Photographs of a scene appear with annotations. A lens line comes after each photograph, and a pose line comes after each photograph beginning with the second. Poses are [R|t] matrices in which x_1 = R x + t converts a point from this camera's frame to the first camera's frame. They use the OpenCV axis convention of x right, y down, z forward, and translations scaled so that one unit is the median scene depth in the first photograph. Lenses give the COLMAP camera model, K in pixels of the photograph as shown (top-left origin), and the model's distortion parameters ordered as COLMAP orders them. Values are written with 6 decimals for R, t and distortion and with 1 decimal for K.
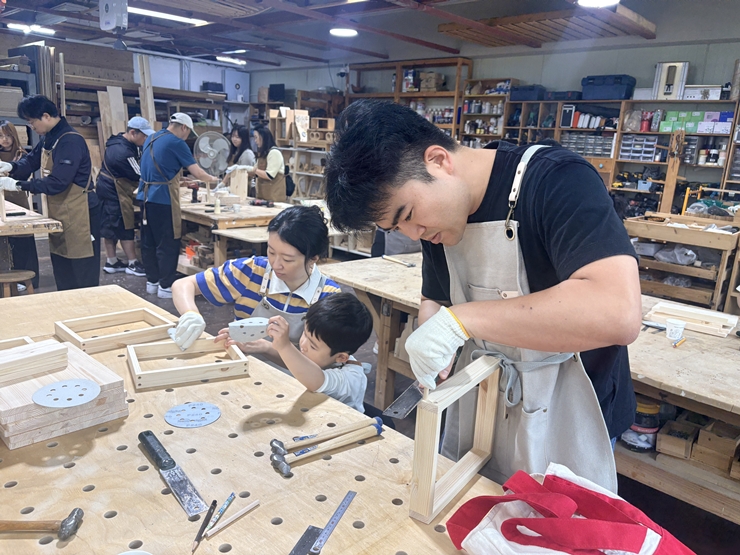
lens RADIAL K [[561.7, 0, 371.2], [0, 561.7, 279.7], [0, 0, 1]] dist [0.015857, -0.025461]
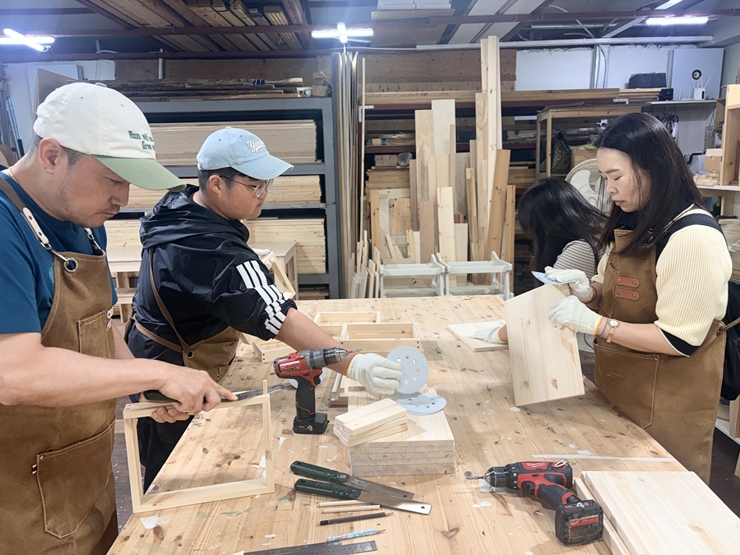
lens RADIAL K [[561.7, 0, 368.0], [0, 561.7, 272.4], [0, 0, 1]] dist [0.015857, -0.025461]
pose [[0.696210, 0.062342, -0.715126, -0.072469], [-0.105861, 0.994246, -0.016386, -0.142107], [0.709990, 0.087112, 0.698803, 0.541778]]
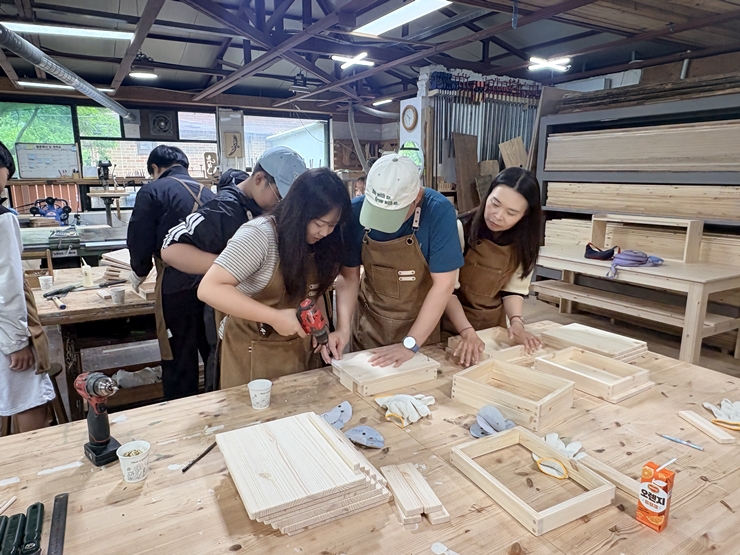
lens RADIAL K [[490.8, 0, 370.1], [0, 490.8, 276.2], [0, 0, 1]] dist [-0.005890, -0.001776]
pose [[-0.280584, 0.139129, -0.949692, -0.071961], [-0.241632, 0.947334, 0.210173, -0.183663], [0.928917, 0.288447, -0.232189, 0.715147]]
